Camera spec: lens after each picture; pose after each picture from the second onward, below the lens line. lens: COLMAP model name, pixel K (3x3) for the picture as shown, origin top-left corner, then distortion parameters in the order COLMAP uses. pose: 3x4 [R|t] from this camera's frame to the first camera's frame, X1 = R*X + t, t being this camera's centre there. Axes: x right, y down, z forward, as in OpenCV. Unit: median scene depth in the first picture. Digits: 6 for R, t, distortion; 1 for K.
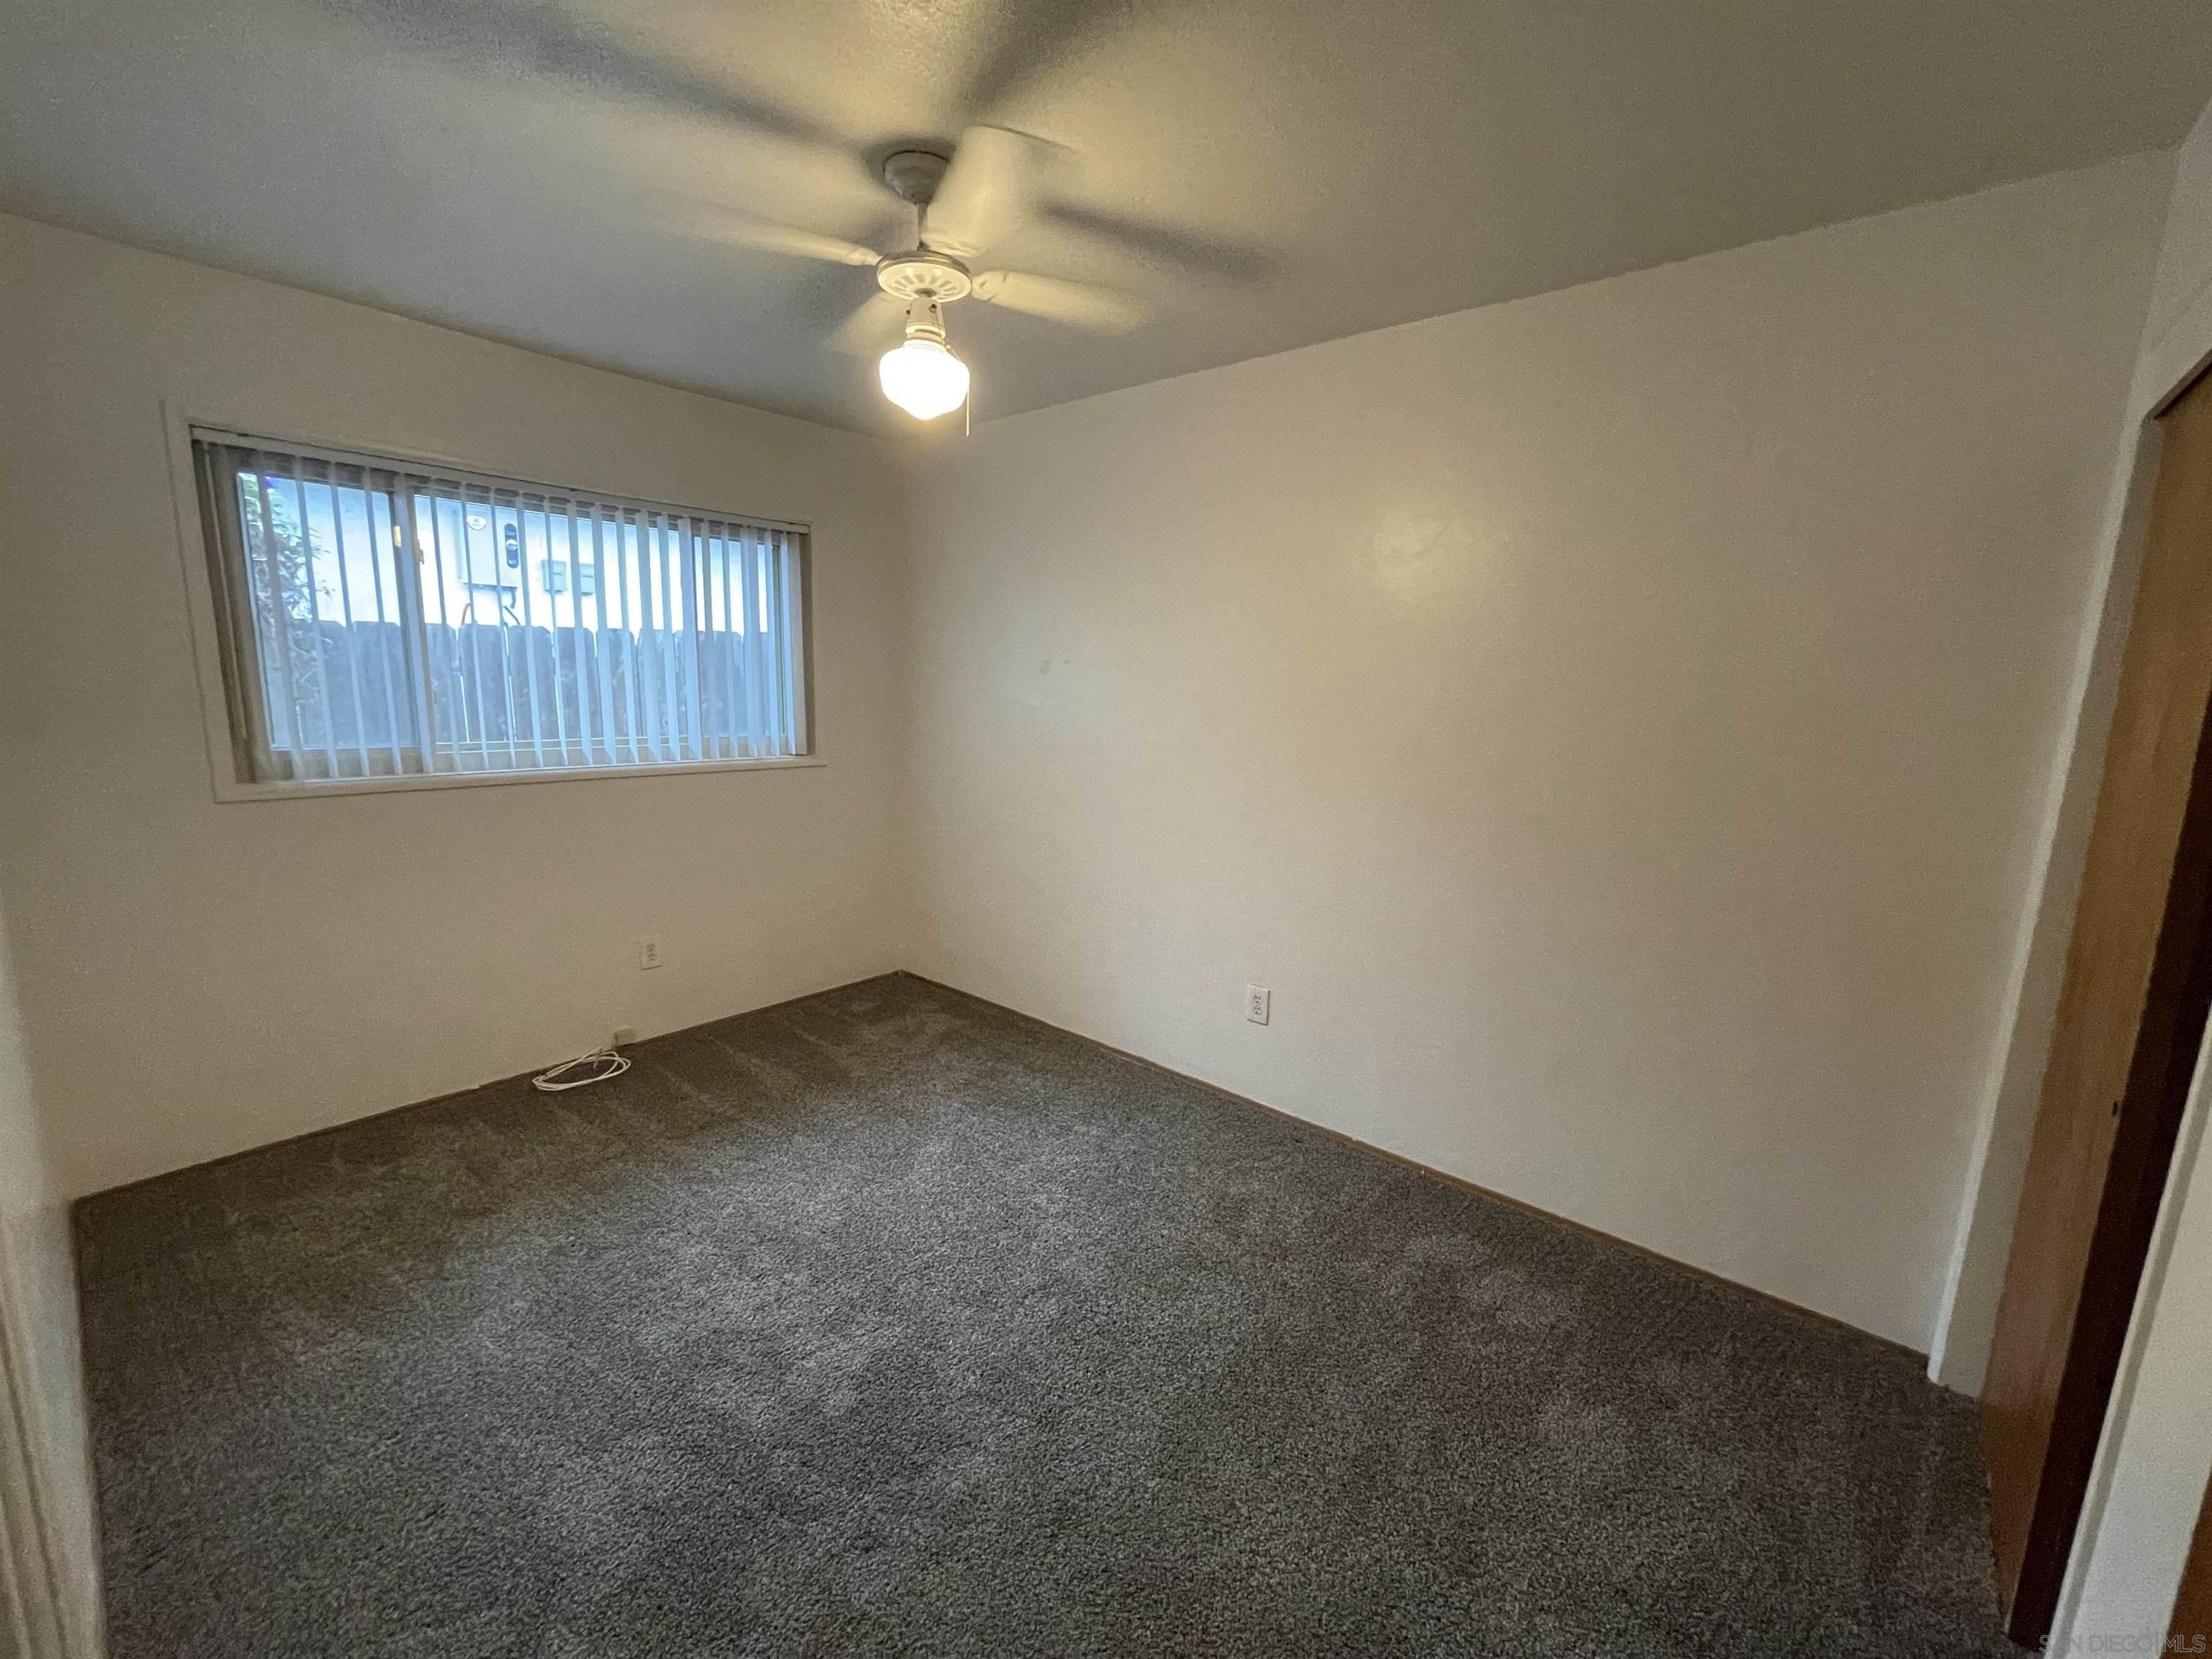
lens RADIAL K [[887.5, 0, 1103.6], [0, 887.5, 822.8], [0, 0, 1]] dist [-0.000102, 0.000313]
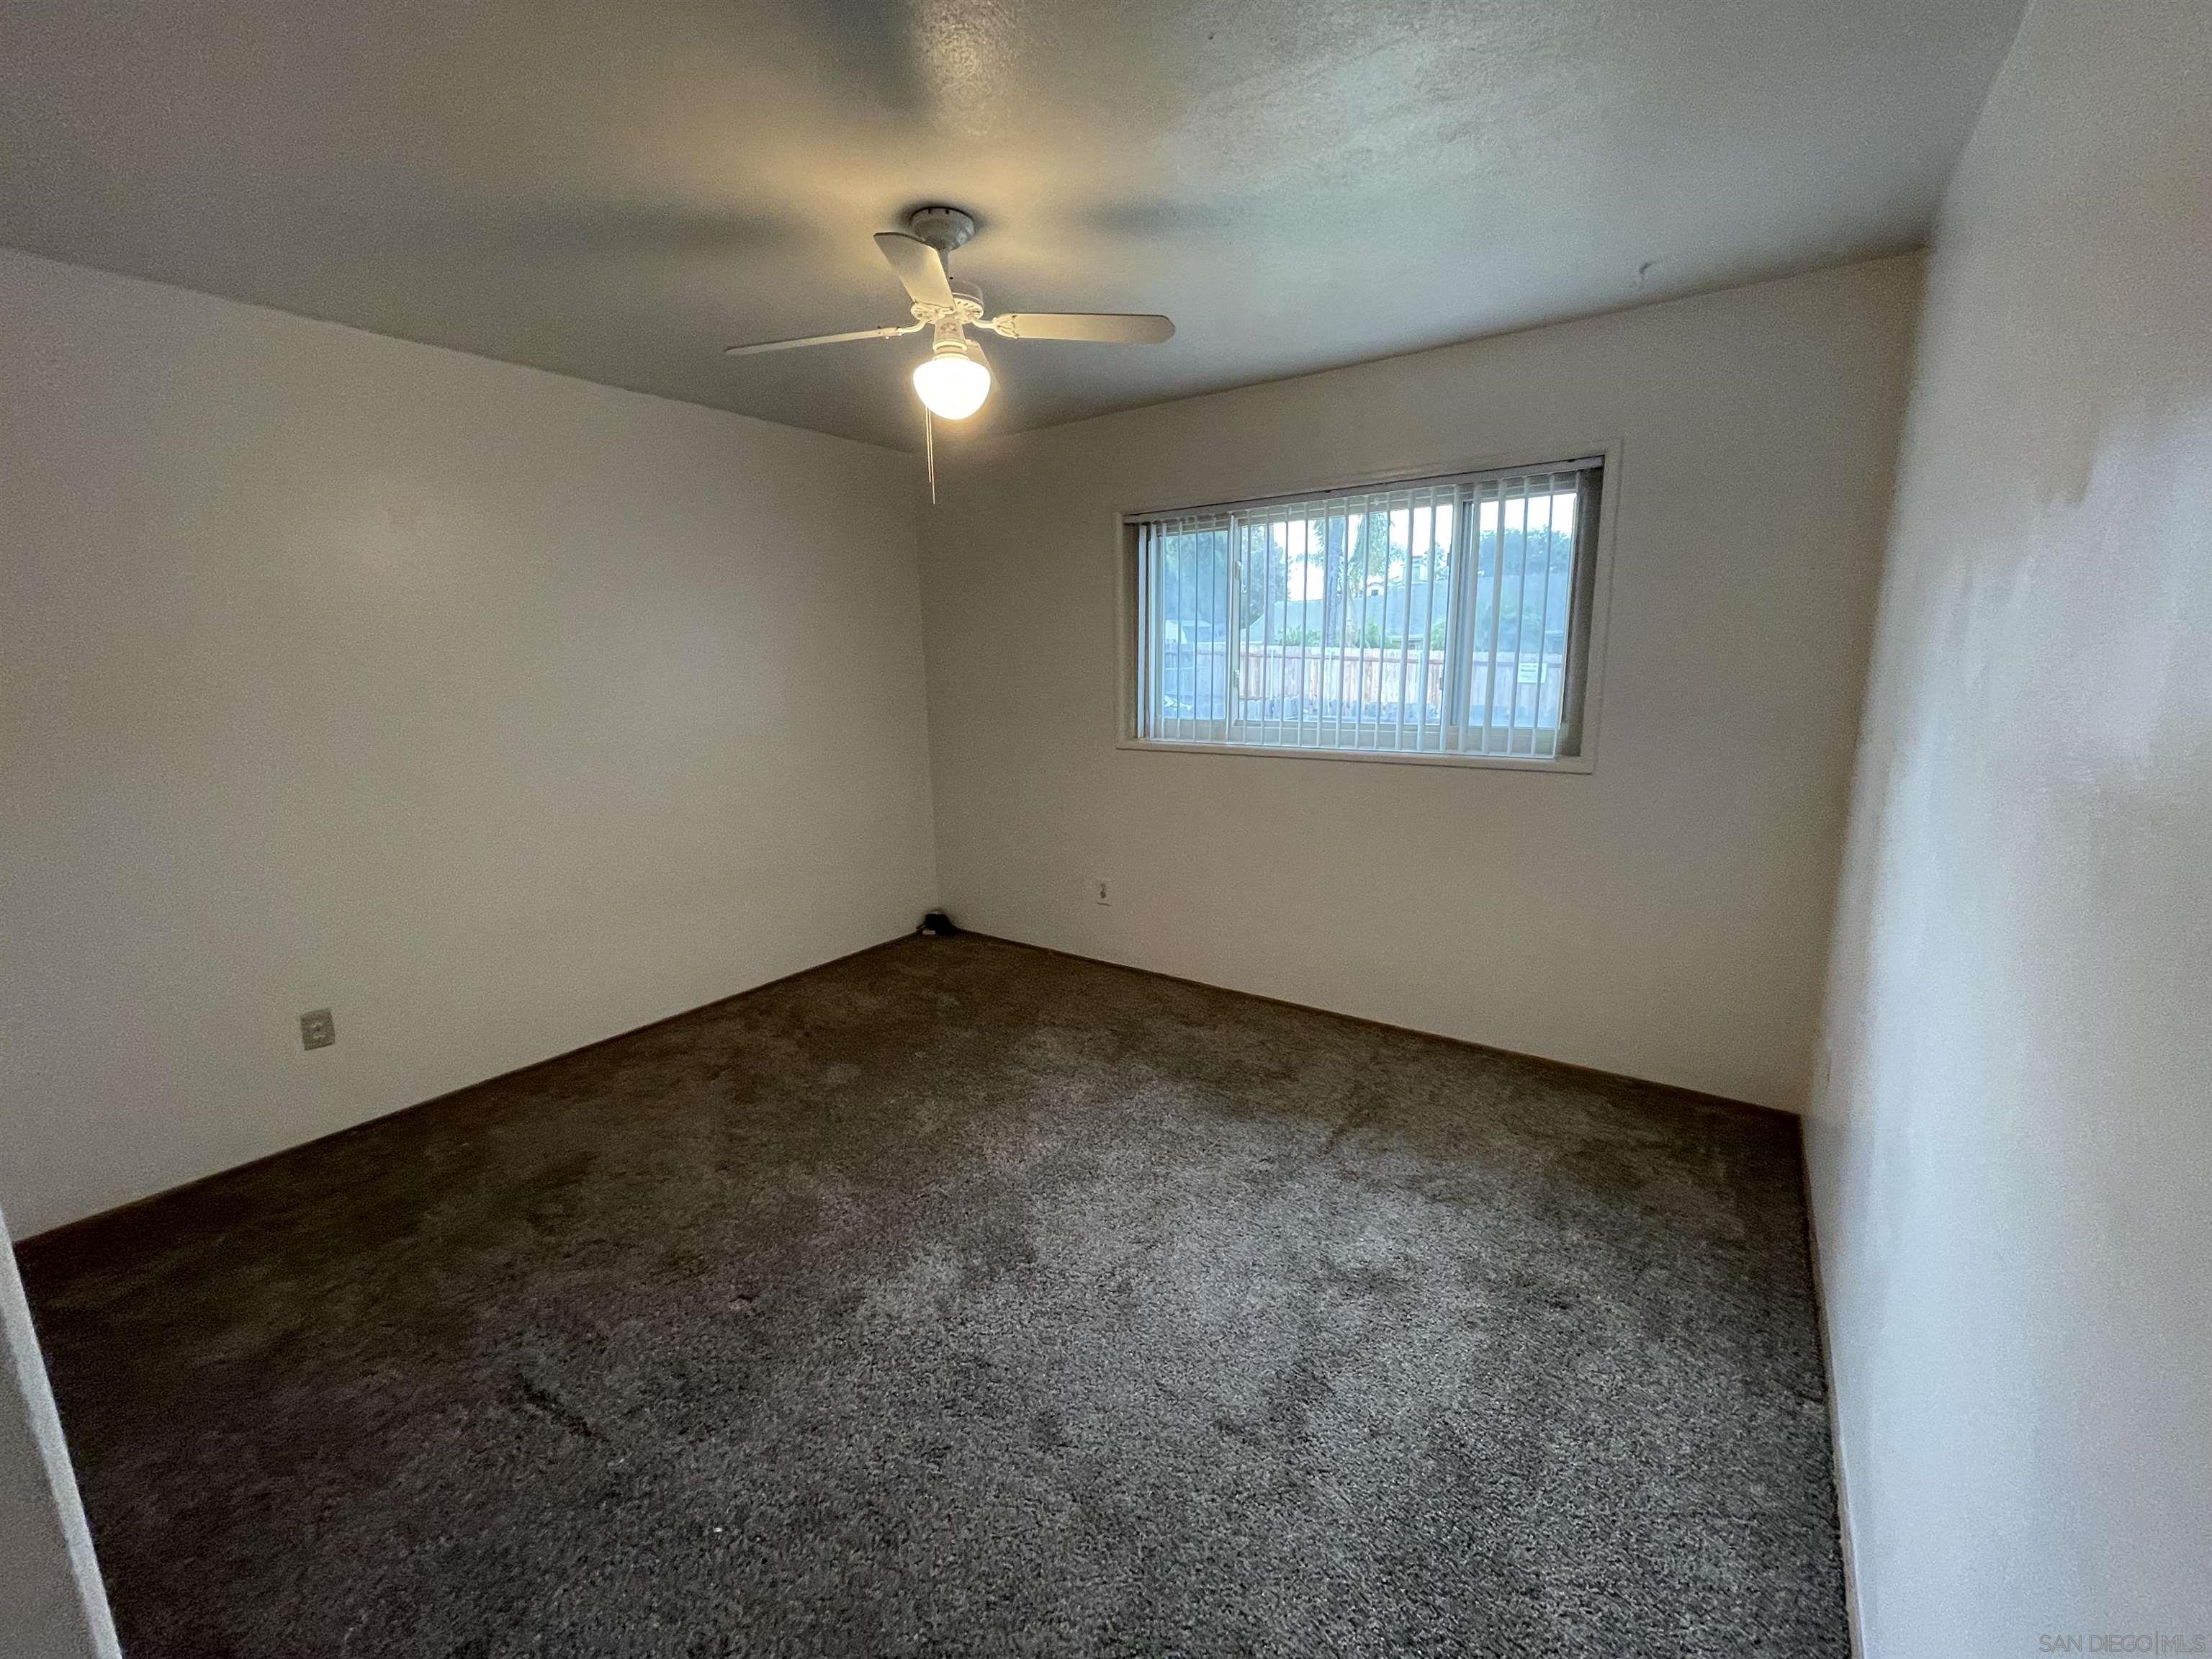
lens RADIAL K [[961.1, 0, 1106.0], [0, 961.1, 829.5], [0, 0, 1]] dist [0.000440, 0.000092]
pose [[0.080762, 0.149572, -0.985447, 0.707978], [-0.139072, 0.980697, 0.137453, -0.109611], [0.986984, 0.125947, 0.100004, 0.781320]]
